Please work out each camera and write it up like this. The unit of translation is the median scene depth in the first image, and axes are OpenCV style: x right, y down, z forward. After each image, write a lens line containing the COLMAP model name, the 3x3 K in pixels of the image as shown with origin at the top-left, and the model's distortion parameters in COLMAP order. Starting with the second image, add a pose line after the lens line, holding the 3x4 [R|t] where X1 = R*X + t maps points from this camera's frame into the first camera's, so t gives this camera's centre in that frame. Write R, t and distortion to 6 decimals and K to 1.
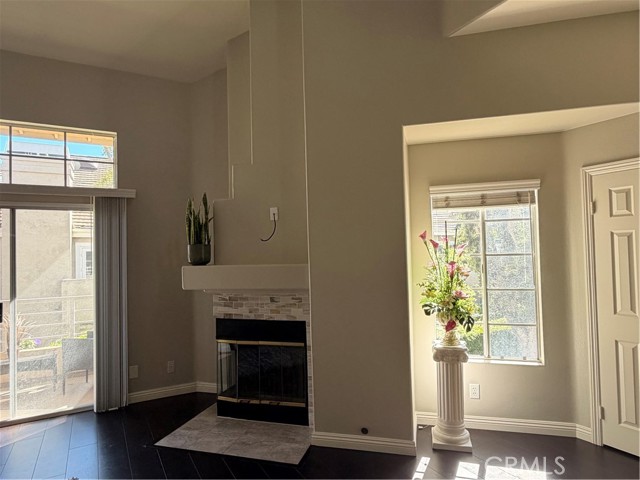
lens RADIAL K [[392.2, 0, 325.7], [0, 392.2, 243.5], [0, 0, 1]] dist [-0.002578, -0.003249]
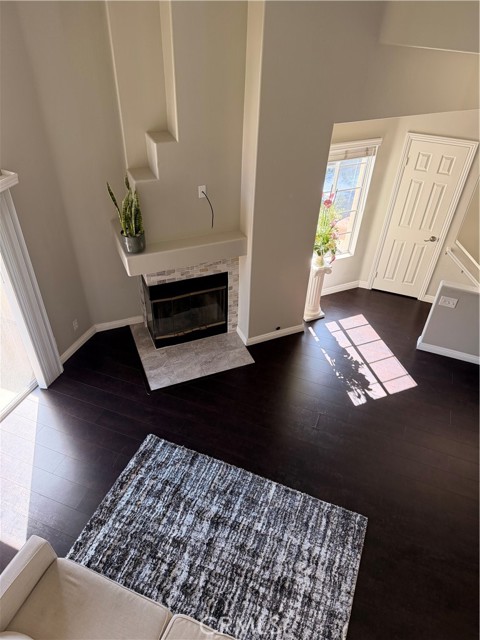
lens RADIAL K [[436.9, 0, 236.7], [0, 436.9, 323.5], [0, 0, 1]] dist [0.024258, -0.043907]
pose [[0.788753, -0.357962, 0.499731, -0.785345], [-0.060215, 0.764052, 0.642339, -0.574549], [-0.611753, -0.536738, 0.581094, 0.068628]]
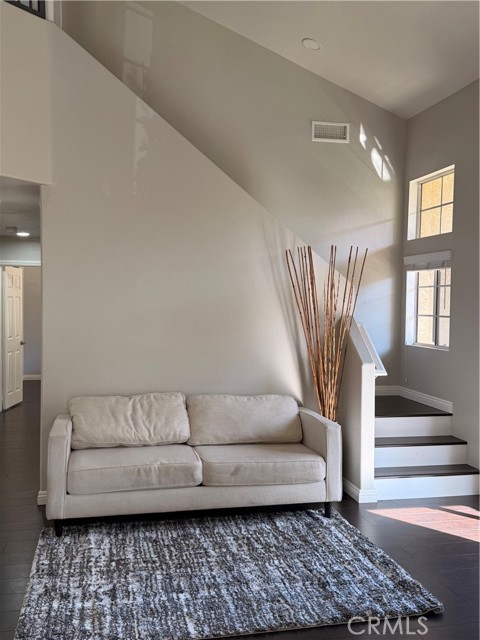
lens RADIAL K [[650.8, 0, 241.3], [0, 650.8, 314.9], [0, 0, 1]] dist [0.063127, 0.000000]
pose [[-0.305693, 0.033669, -0.951535, 0.509557], [0.022044, 0.999357, 0.028279, -0.006525], [0.951875, -0.012331, -0.306238, 0.774842]]
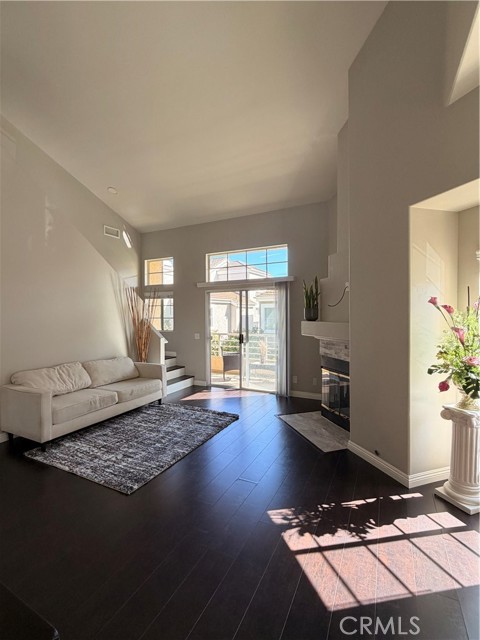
lens RADIAL K [[295.8, 0, 242.3], [0, 295.8, 328.9], [0, 0, 1]] dist [0.011103, -0.000152]
pose [[0.546686, 0.056516, -0.835428, 0.565573], [0.019641, 0.996580, 0.080270, -0.017457], [0.837107, -0.060291, 0.543706, 0.098787]]
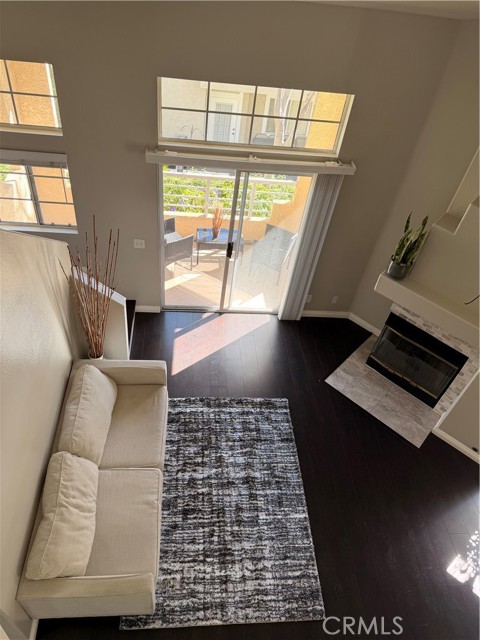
lens RADIAL K [[436.9, 0, 236.8], [0, 436.9, 322.4], [0, 0, 1]] dist [0.024258, -0.043907]
pose [[0.888065, 0.396336, -0.232933, -0.394776], [-0.115006, 0.682112, 0.722147, -0.721221], [0.445099, -0.614525, 0.651341, -0.087012]]
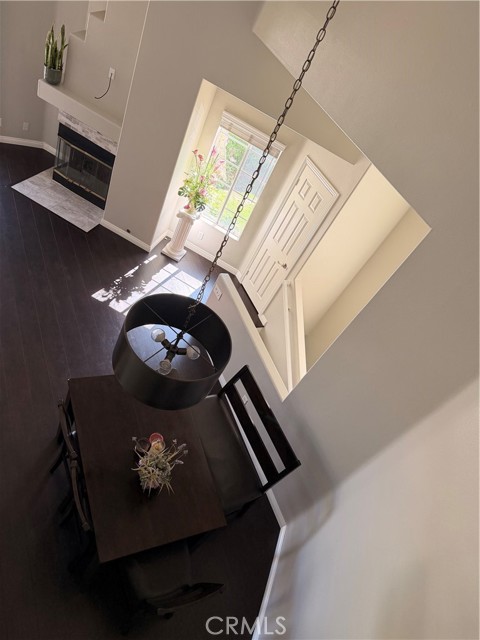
lens RADIAL K [[436.9, 0, 237.7], [0, 436.9, 325.0], [0, 0, 1]] dist [0.024258, -0.043907]
pose [[0.910031, 0.349341, 0.223168, 0.227163], [-0.401651, 0.609854, 0.683195, -0.752375], [0.102568, -0.711364, 0.695299, -0.607346]]
